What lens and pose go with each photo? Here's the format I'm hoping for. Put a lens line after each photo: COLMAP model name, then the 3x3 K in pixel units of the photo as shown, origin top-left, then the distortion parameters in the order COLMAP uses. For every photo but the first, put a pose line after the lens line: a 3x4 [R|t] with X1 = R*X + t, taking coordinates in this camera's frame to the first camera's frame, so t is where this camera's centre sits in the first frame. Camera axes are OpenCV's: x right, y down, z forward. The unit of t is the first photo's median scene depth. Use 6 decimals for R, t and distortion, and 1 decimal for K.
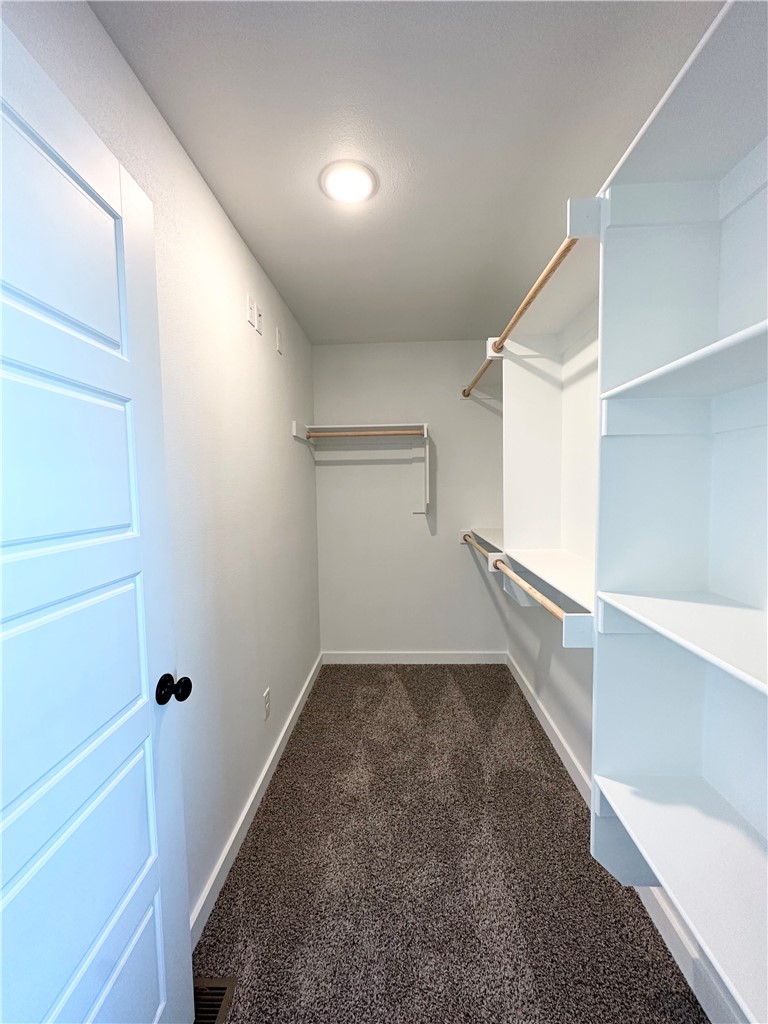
lens RADIAL K [[409.1, 0, 384.0], [0, 409.1, 512.0], [0, 0, 1]] dist [-0.002089, 0.000549]
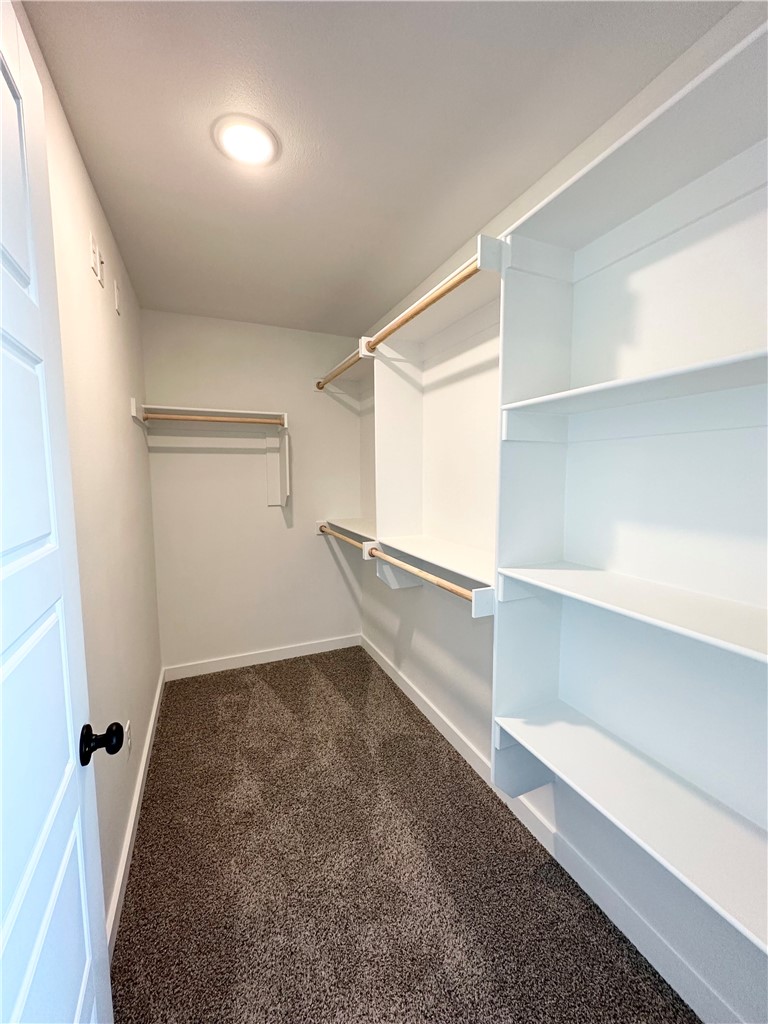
lens RADIAL K [[409.1, 0, 384.0], [0, 409.1, 512.0], [0, 0, 1]] dist [-0.002089, 0.000549]
pose [[0.896356, -0.029759, 0.442336, -0.179474], [0.019092, 0.999410, 0.028548, -0.007967], [-0.442925, -0.017144, 0.896395, 0.034970]]
